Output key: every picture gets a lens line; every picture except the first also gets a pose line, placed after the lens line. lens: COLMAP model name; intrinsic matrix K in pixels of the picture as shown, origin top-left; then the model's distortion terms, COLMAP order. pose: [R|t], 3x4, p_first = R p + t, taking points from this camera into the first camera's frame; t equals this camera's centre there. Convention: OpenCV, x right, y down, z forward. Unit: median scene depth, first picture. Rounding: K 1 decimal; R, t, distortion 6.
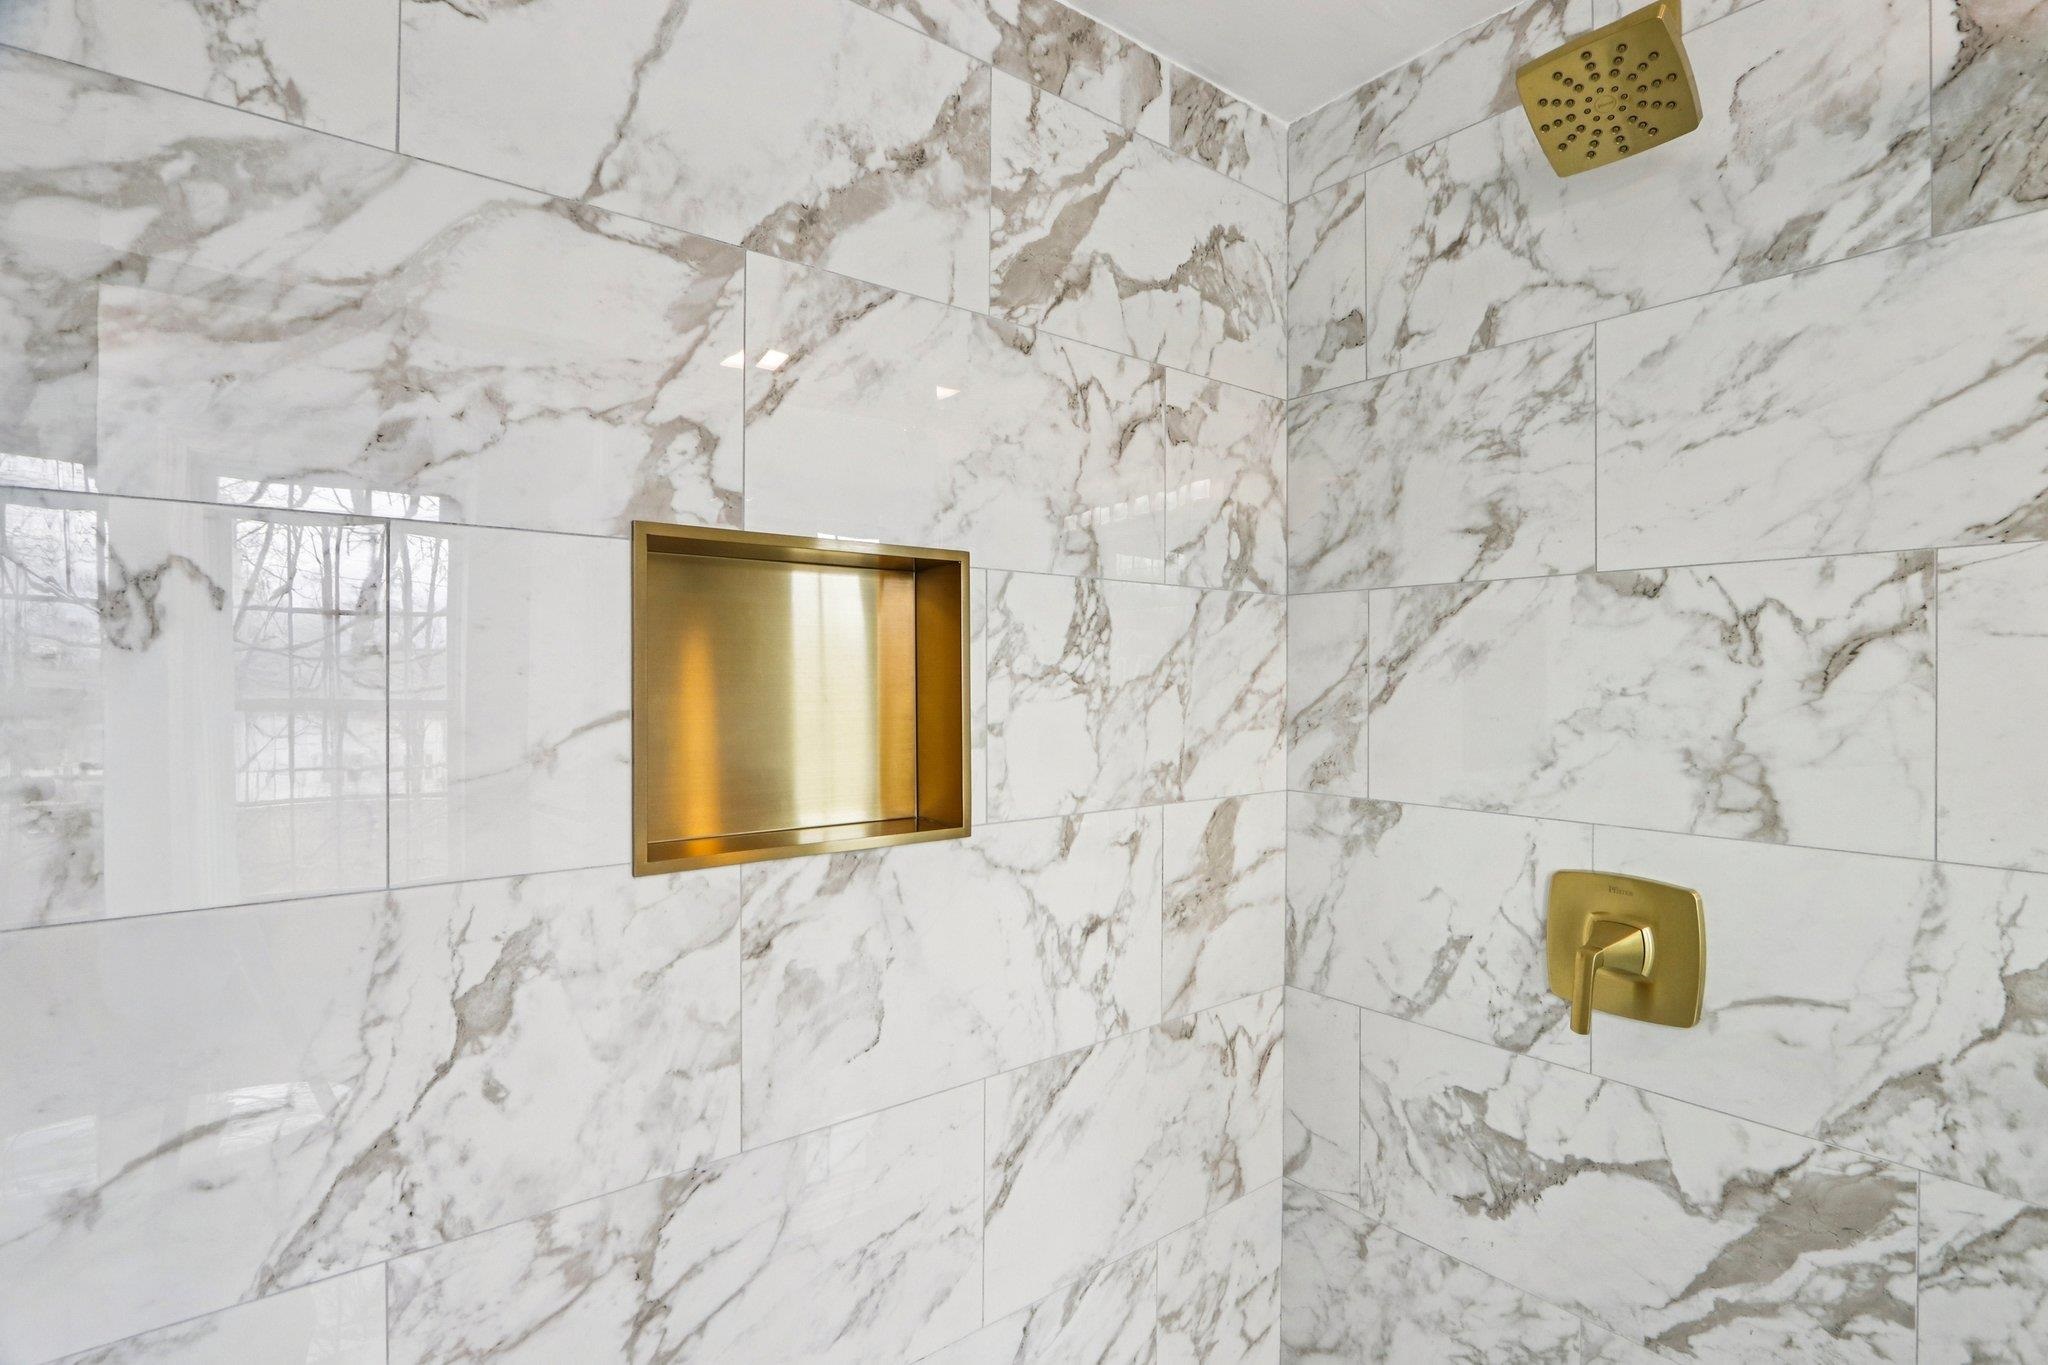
lens RADIAL K [[983.8, 0, 1027.1], [0, 983.8, 688.3], [0, 0, 1]] dist [-0.009512, -0.001972]
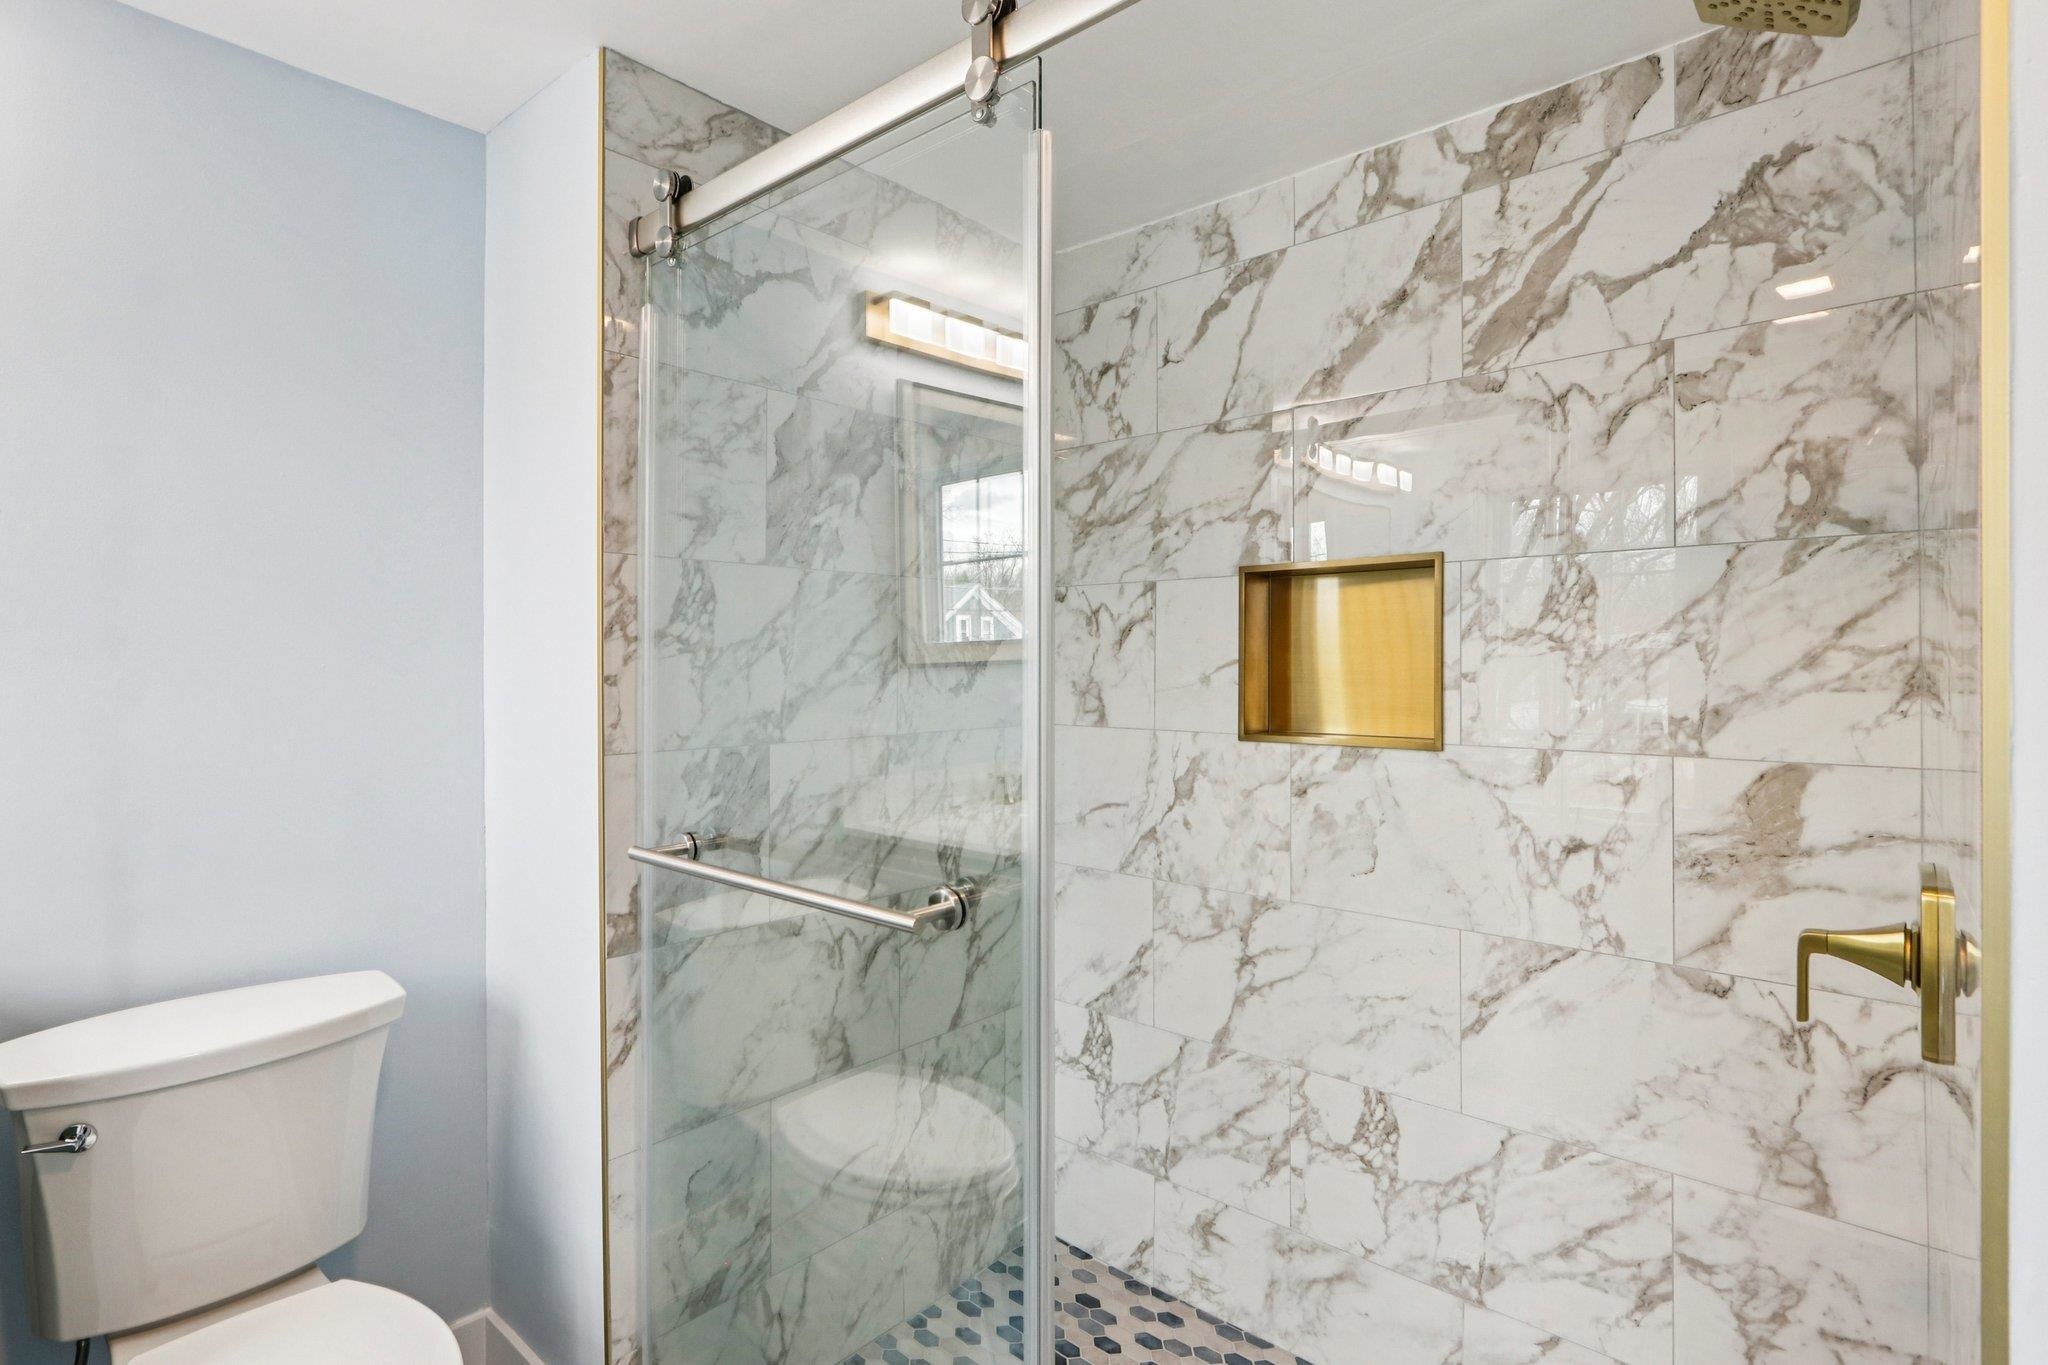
lens RADIAL K [[1060.1, 0, 1024.0], [0, 1060.1, 682.5], [0, 0, 1]] dist [-0.003789, 0.079309]
pose [[0.176448, 0.014779, -0.984199, 1.306190], [-0.010084, 0.999862, 0.013207, 0.035683], [0.984258, 0.007594, 0.176572, 0.129494]]
